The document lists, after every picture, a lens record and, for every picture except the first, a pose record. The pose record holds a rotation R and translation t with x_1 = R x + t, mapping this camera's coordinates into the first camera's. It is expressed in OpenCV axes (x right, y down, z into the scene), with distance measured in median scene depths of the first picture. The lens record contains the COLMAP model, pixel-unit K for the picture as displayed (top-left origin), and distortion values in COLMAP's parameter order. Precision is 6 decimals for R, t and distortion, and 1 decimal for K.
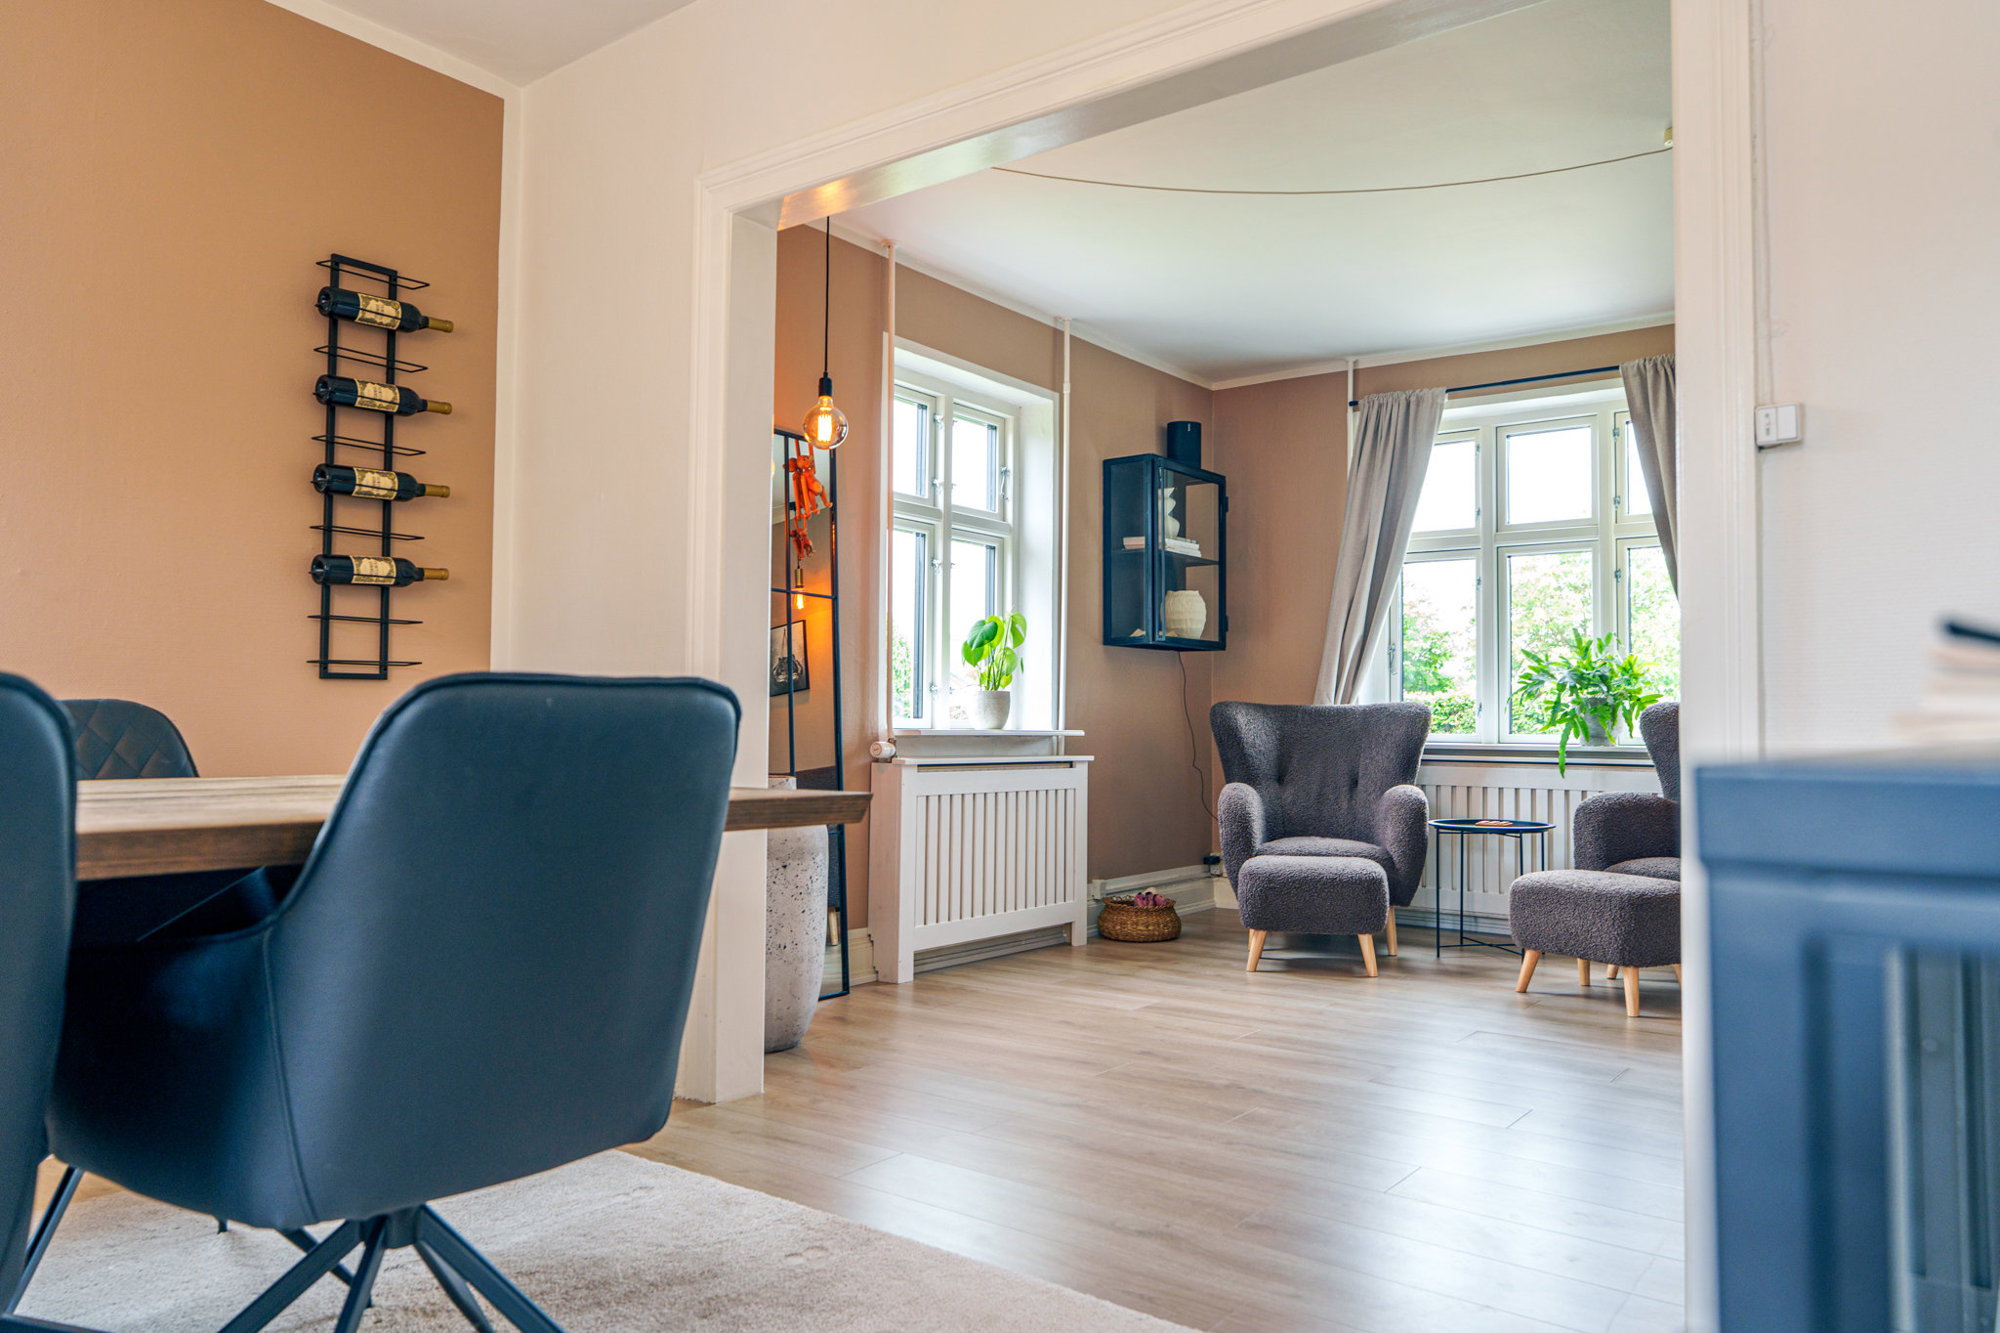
lens RADIAL K [[1376.5, 0, 1023.6], [0, 1376.5, 656.6], [0, 0, 1]] dist [0.000675, -0.000620]
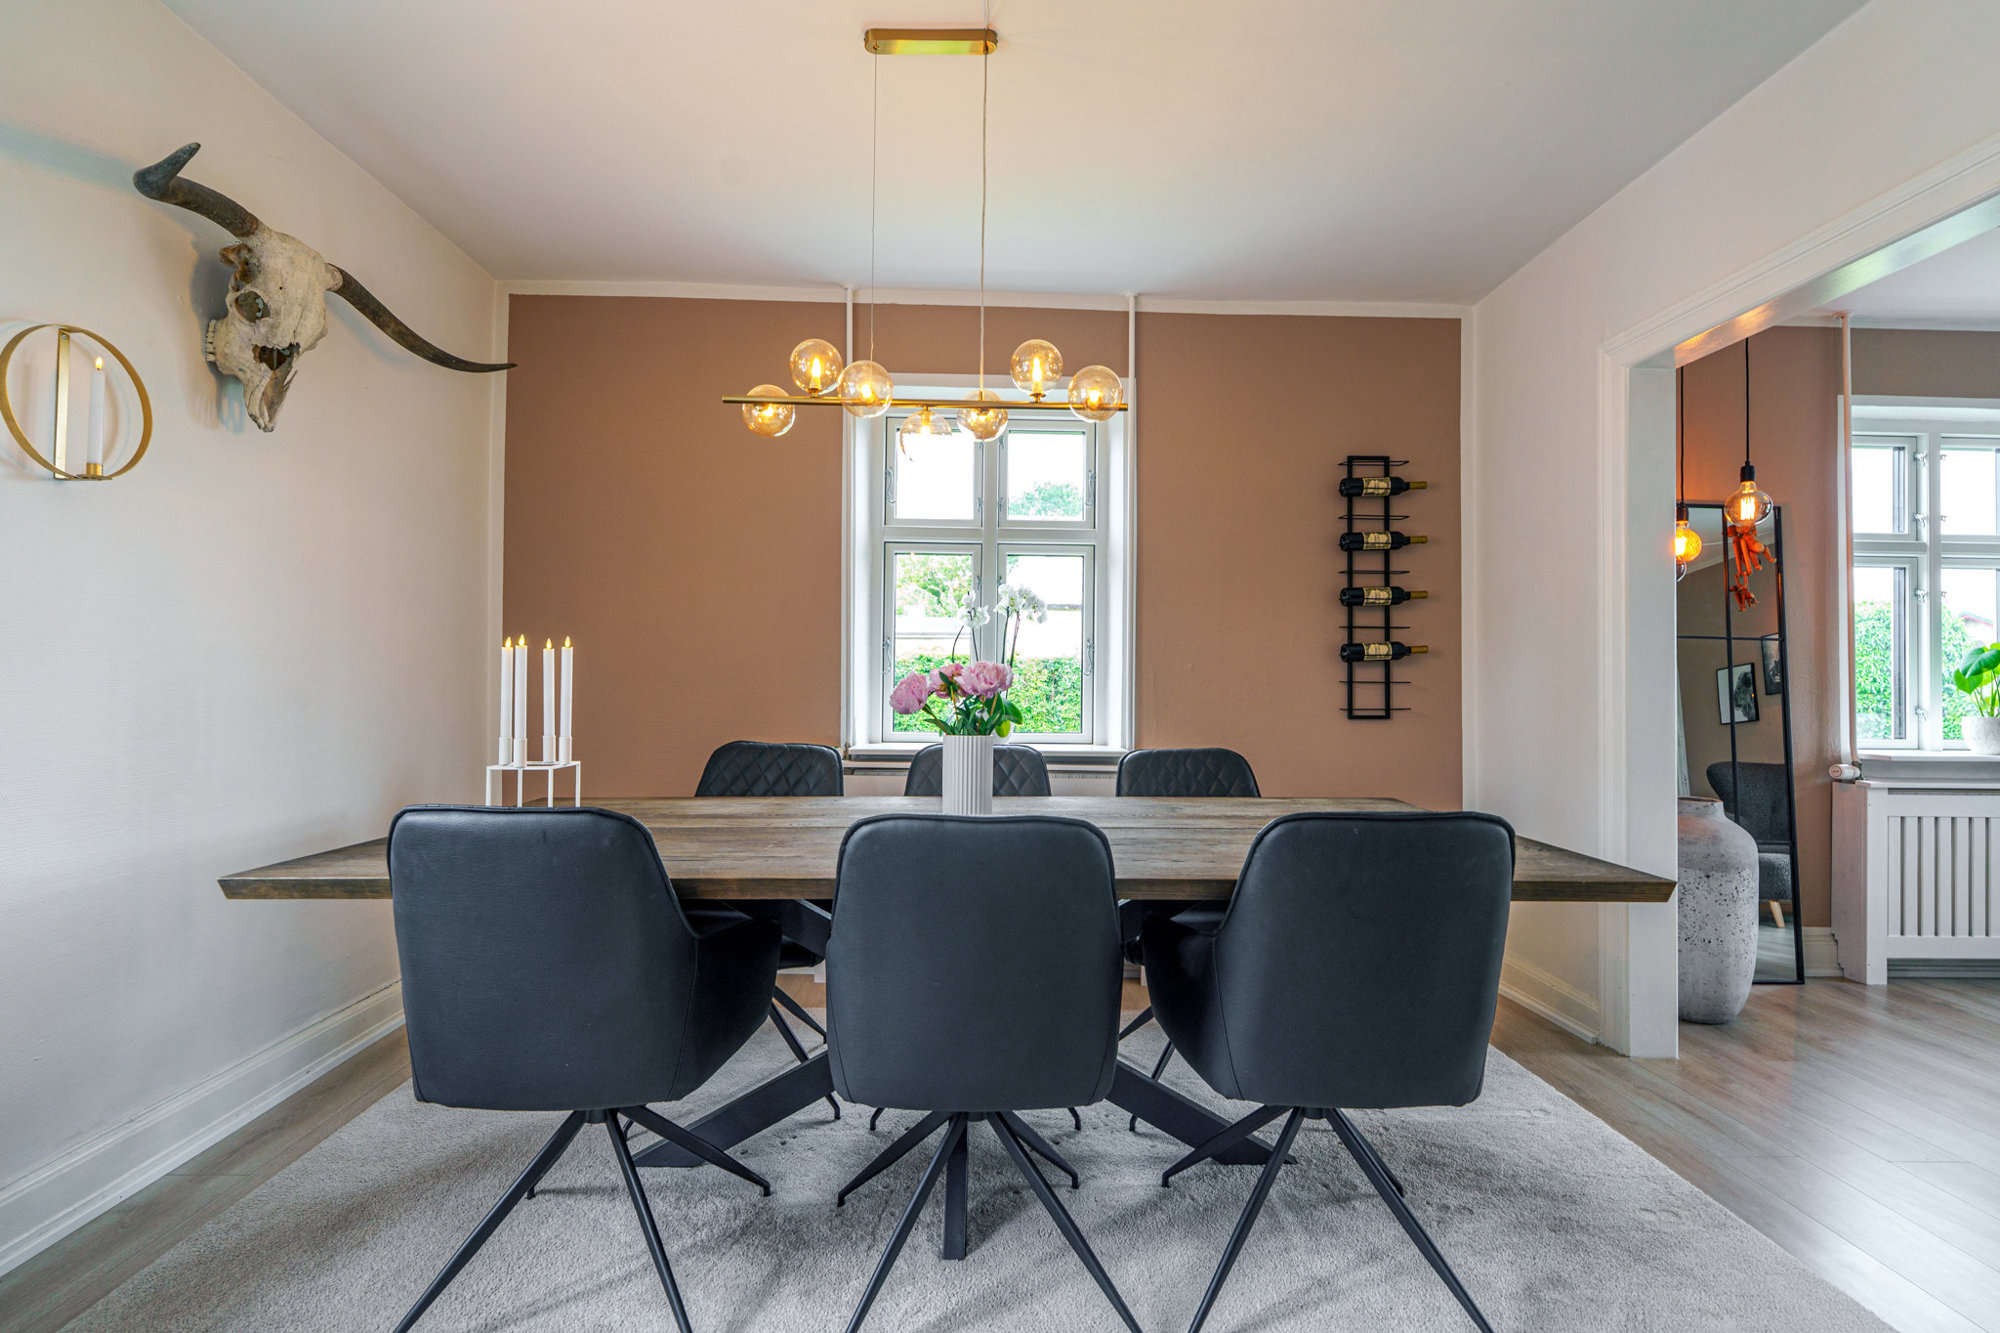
lens RADIAL K [[928.9, 0, 1000.0], [0, 928.9, 666.5], [0, 0, 1]] dist [-0.000695, 0.000681]
pose [[0.615981, -0.013353, -0.787648, 0.099196], [0.035302, 0.999320, 0.010666, -0.070469], [0.786969, -0.034376, 0.616034, -0.001342]]
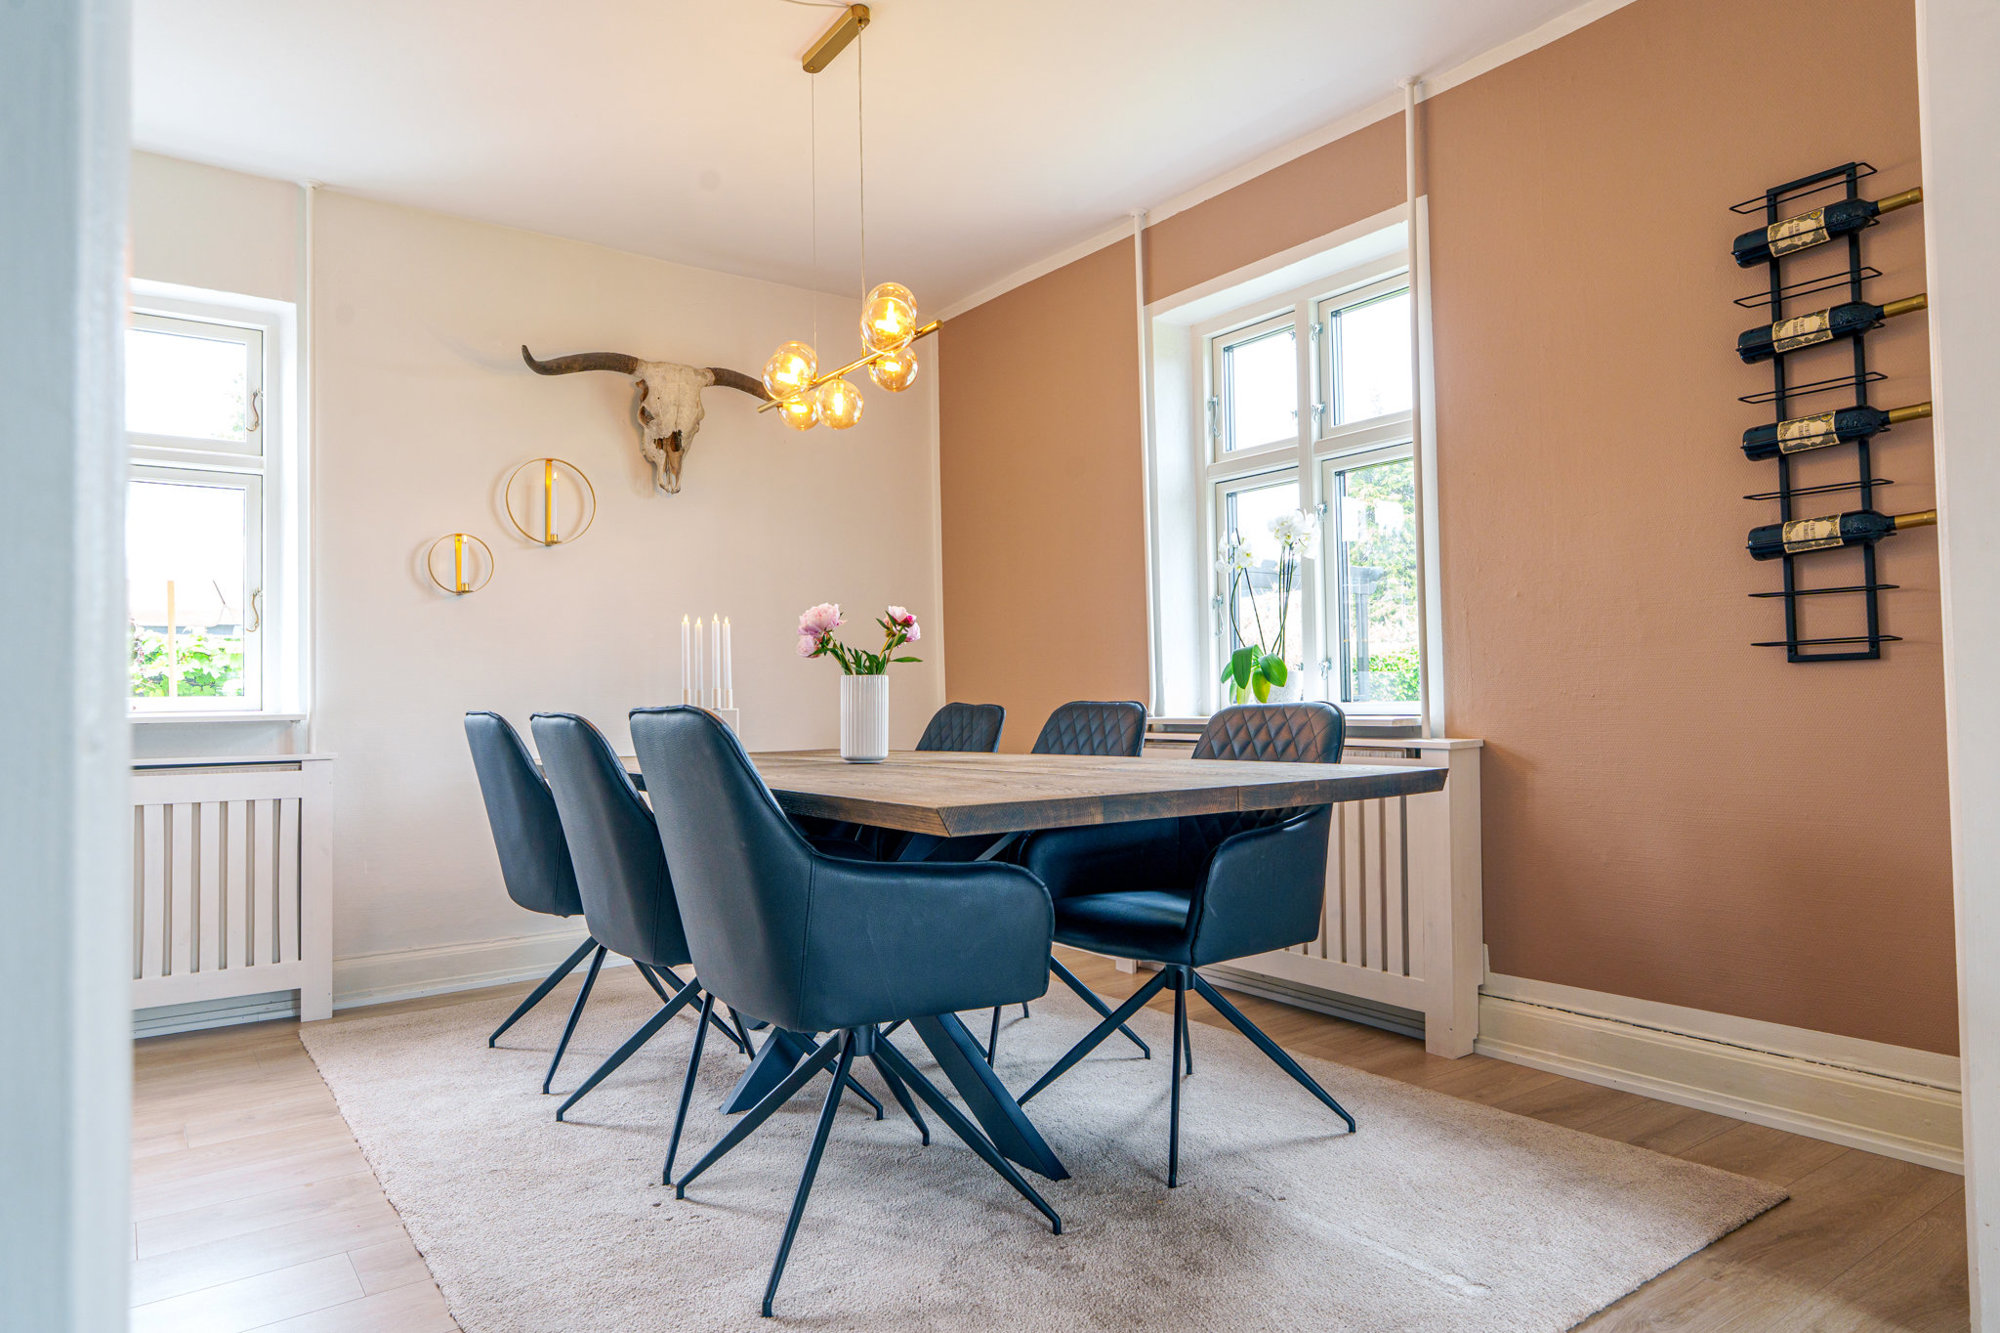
lens RADIAL K [[1195.3, 0, 1000.0], [0, 1195.3, 666.5], [0, 0, 1]] dist [-0.008654, -0.001451]
pose [[-0.300173, -0.029912, -0.953416, 0.369581], [0.063036, 0.996701, -0.051117, 0.024755], [0.951800, -0.075444, -0.297297, 0.712281]]
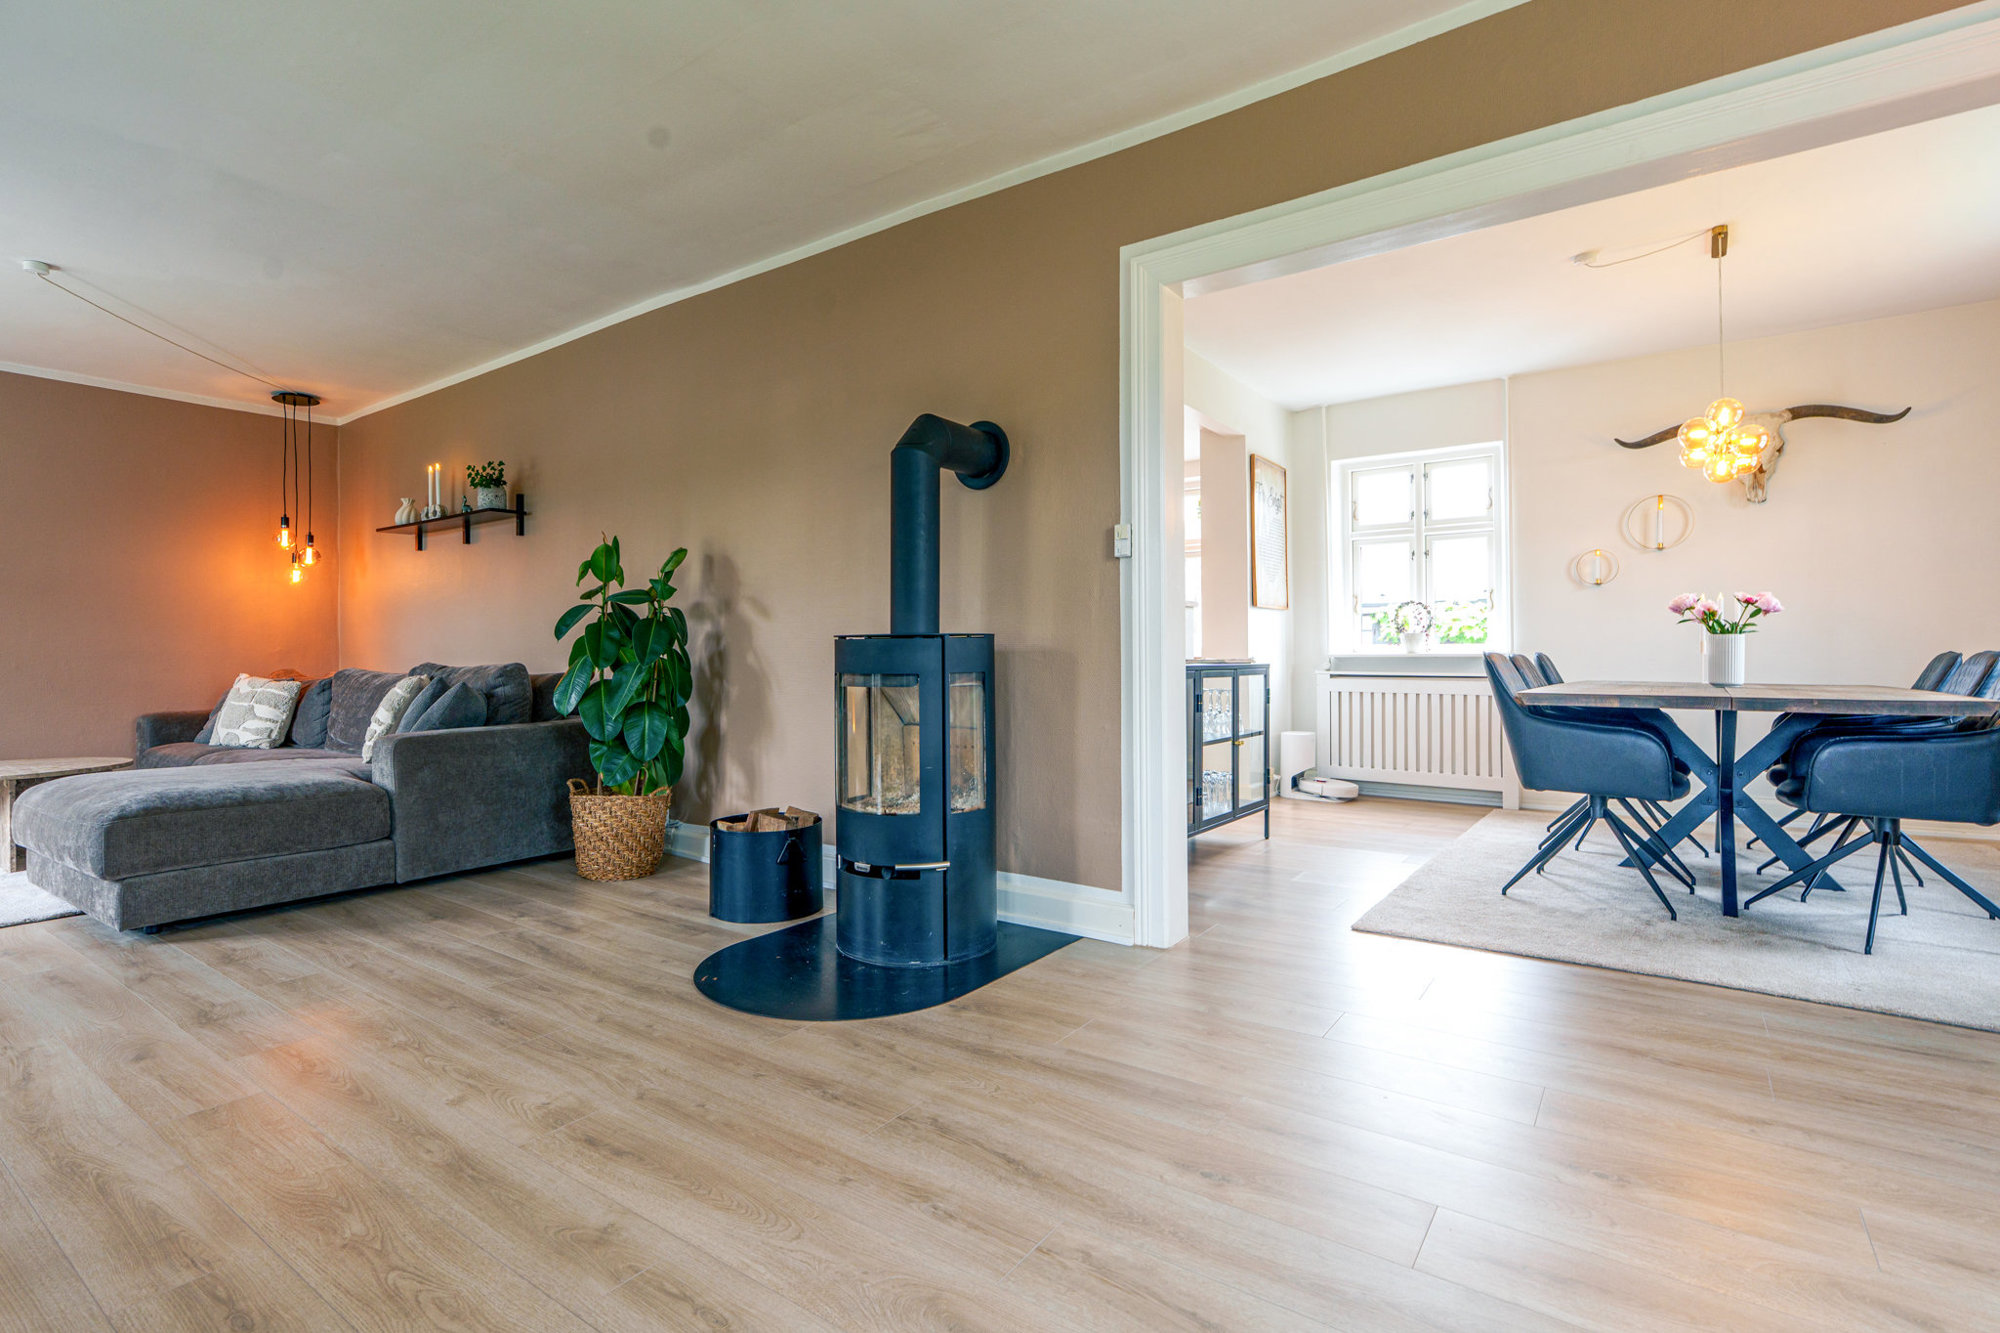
lens RADIAL K [[928.9, 0, 1000.0], [0, 928.9, 666.5], [0, 0, 1]] dist [-0.000695, 0.000681]
pose [[-0.999642, -0.000247, -0.026747, 0.464553], [0.000781, 0.999261, -0.038418, 0.057794], [0.026736, -0.038425, -0.998904, 1.390319]]
